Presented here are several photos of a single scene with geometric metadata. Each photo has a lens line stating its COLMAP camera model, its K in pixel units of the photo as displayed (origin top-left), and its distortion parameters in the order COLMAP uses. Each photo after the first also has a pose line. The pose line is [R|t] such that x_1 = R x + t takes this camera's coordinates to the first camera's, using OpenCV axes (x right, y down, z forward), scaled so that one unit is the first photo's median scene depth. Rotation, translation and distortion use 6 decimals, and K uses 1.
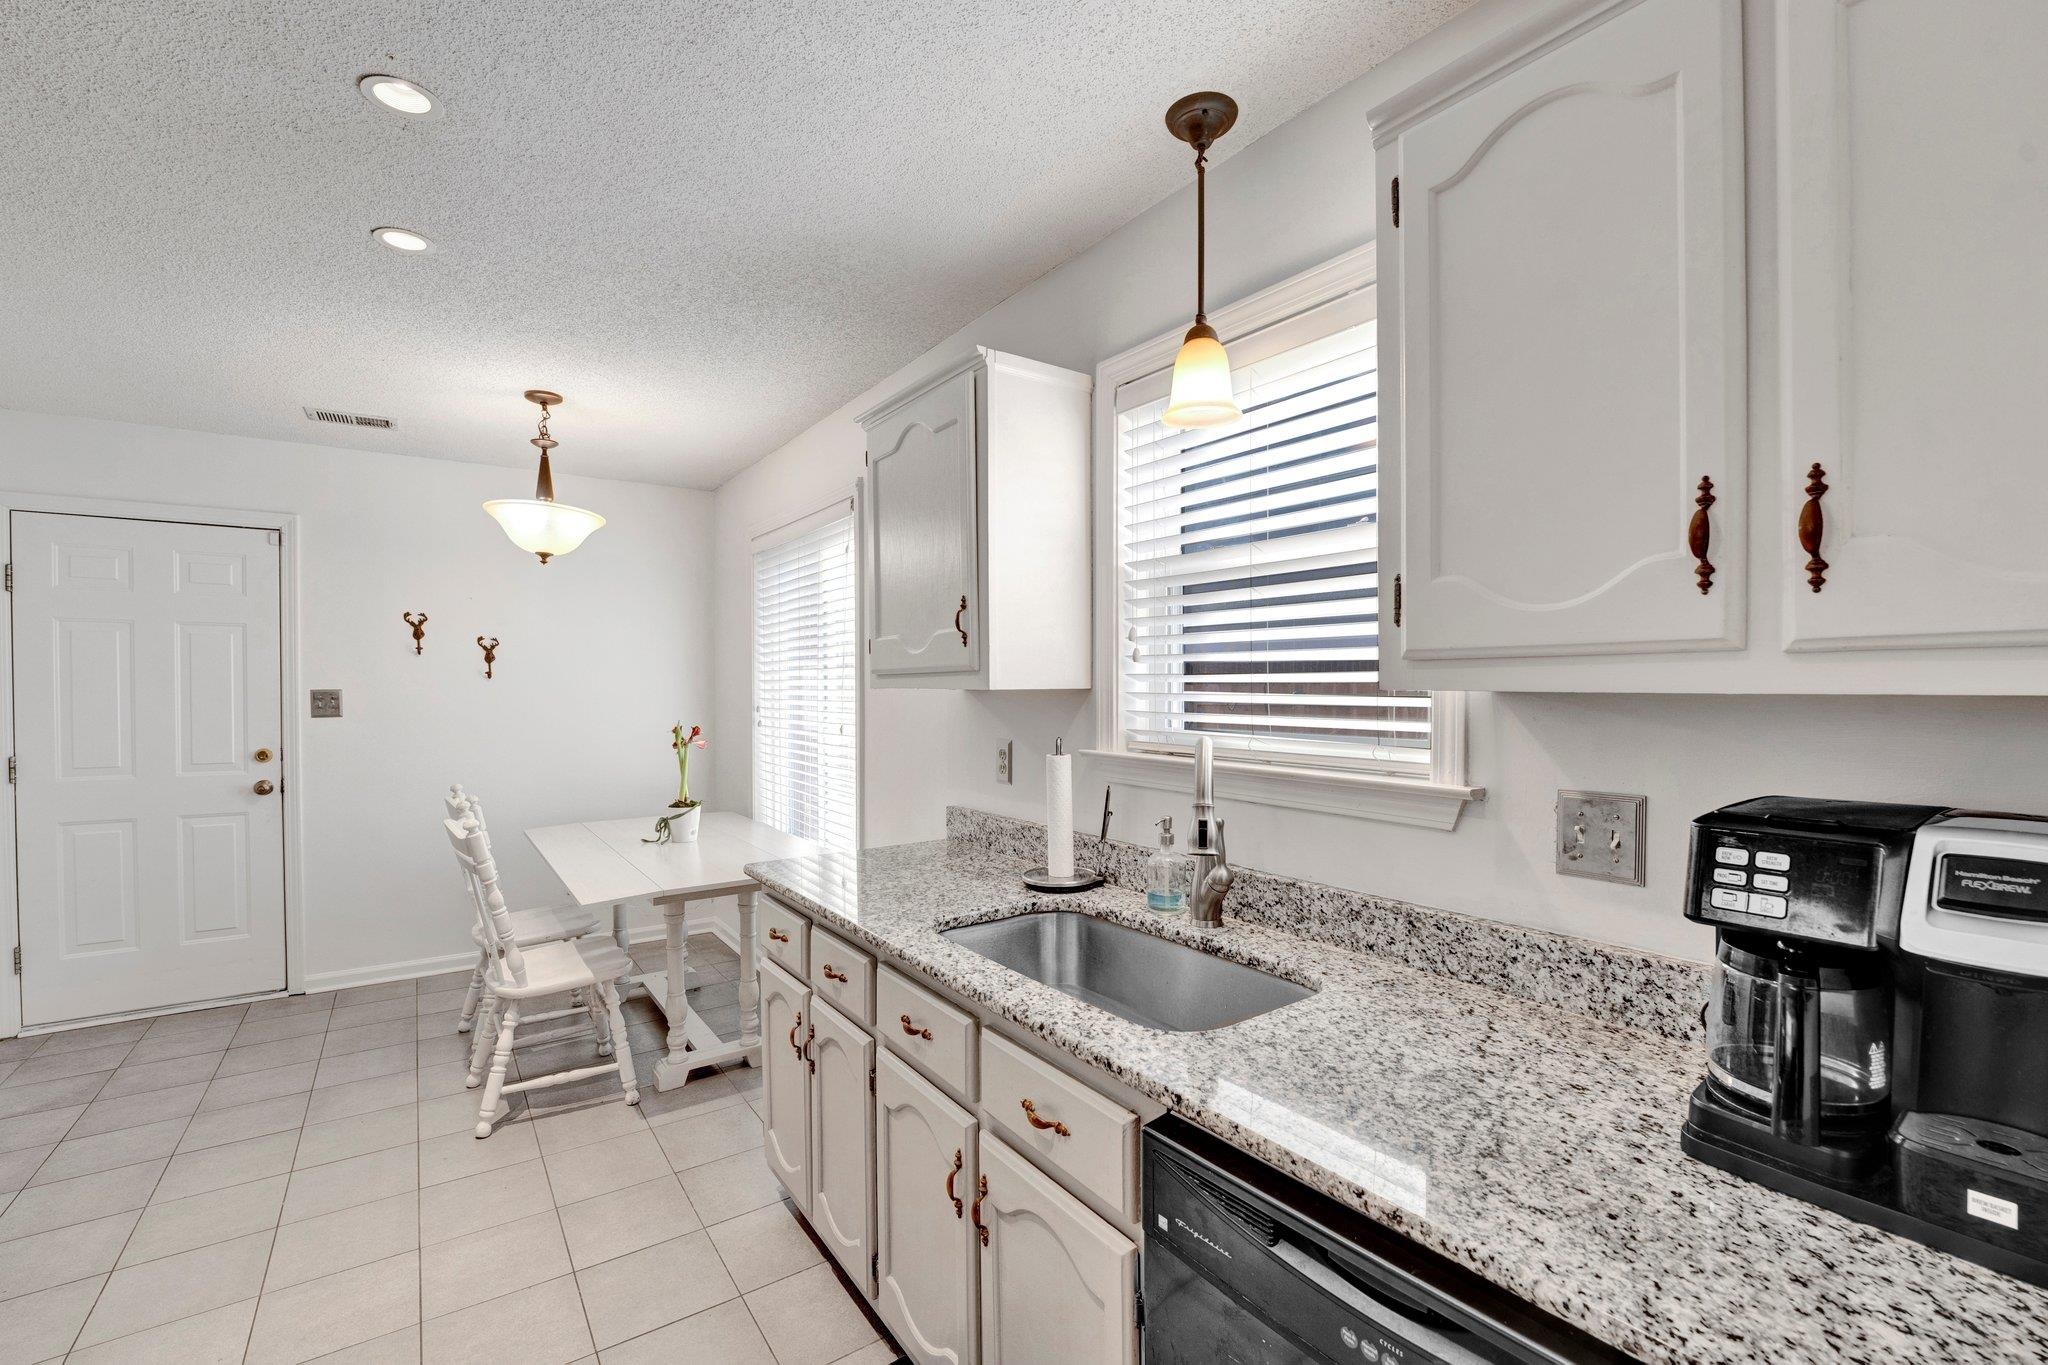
lens RADIAL K [[878.0, 0, 1026.5], [0, 878.0, 695.8], [0, 0, 1]] dist [0.000385, 0.003460]
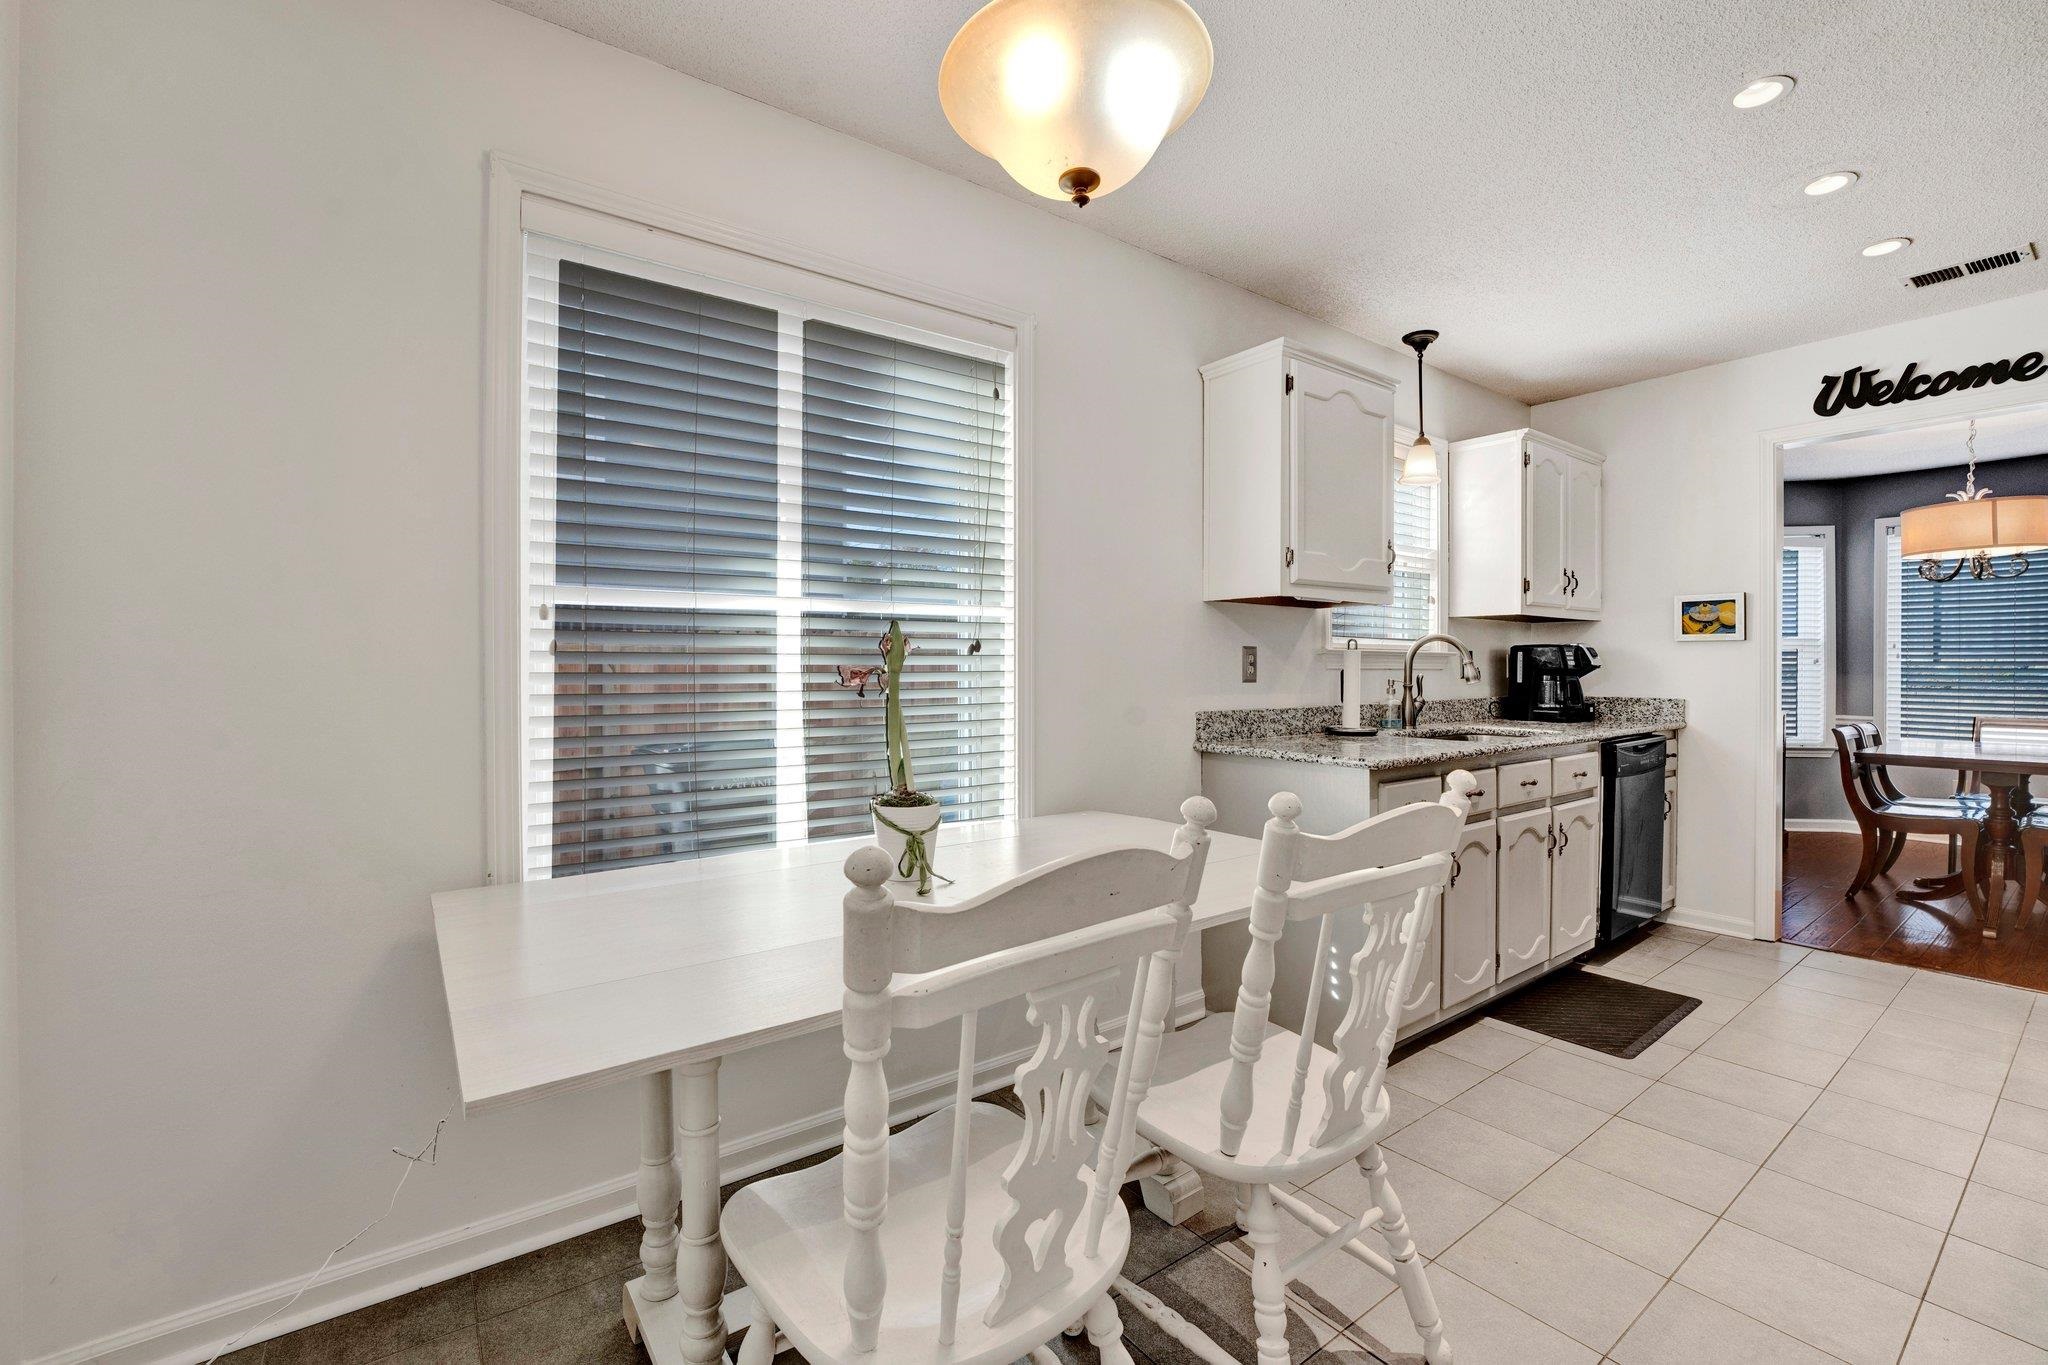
lens RADIAL K [[858.5, 0, 1030.2], [0, 858.5, 670.8], [0, 0, 1]] dist [-0.030260, 0.005266]
pose [[-0.020870, -0.002968, 0.999778, -1.779186], [0.013262, 0.999907, 0.003245, 0.111166], [-0.999694, 0.013326, -0.020829, 1.953072]]
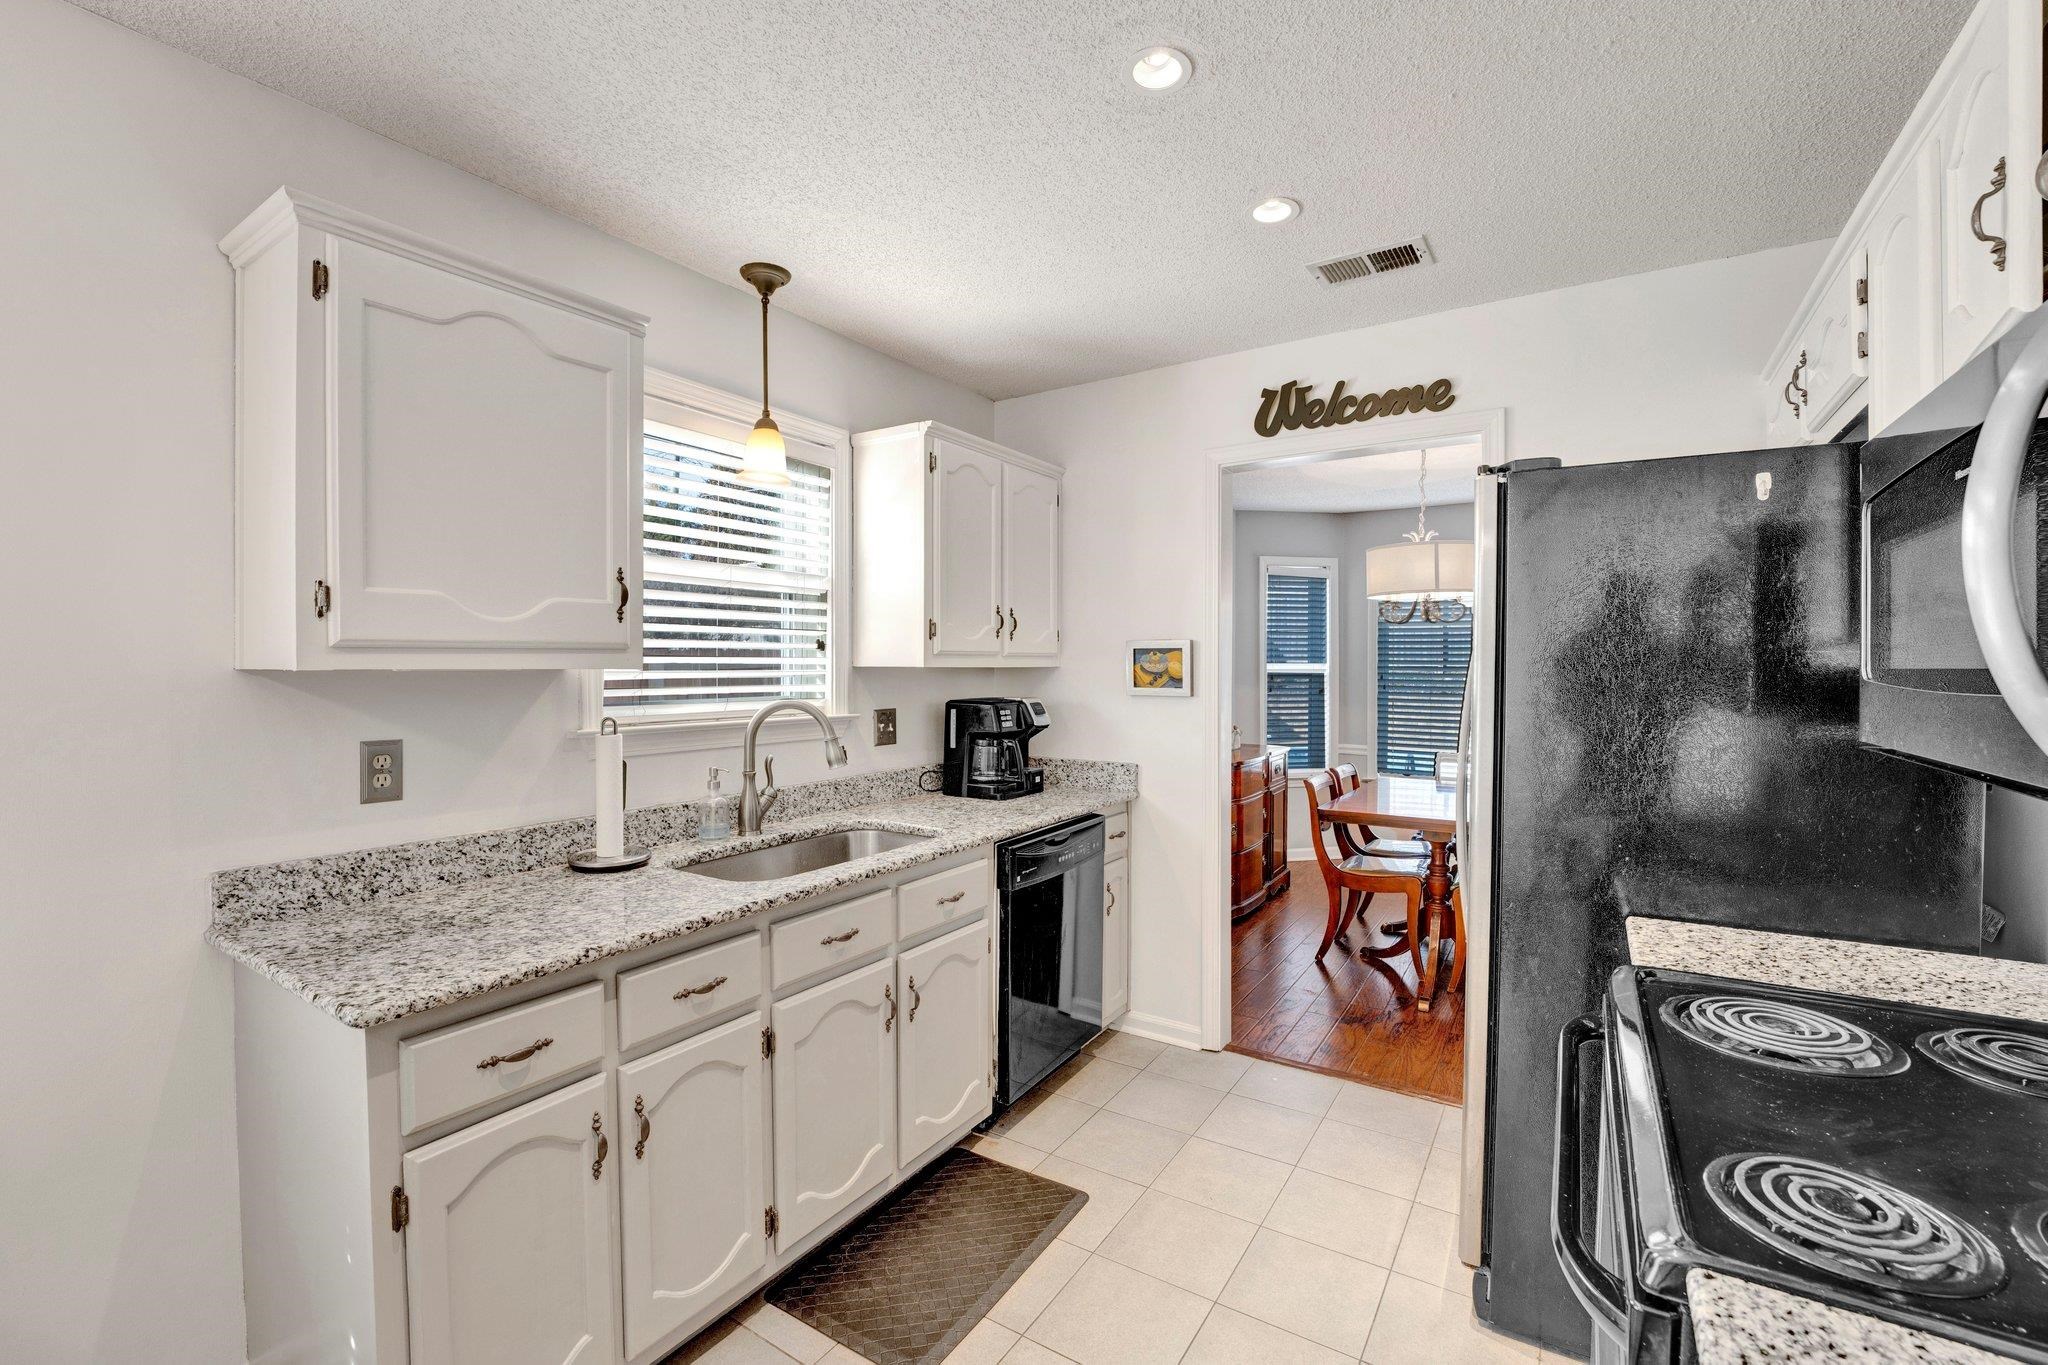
lens RADIAL K [[869.2, 0, 1021.9], [0, 869.2, 675.8], [0, 0, 1]] dist [-0.027477, 0.003411]
pose [[-0.368576, -0.008803, 0.929556, -1.279827], [0.013186, 0.999805, 0.014696, -0.010311], [-0.929504, 0.017674, -0.368388, 1.129093]]
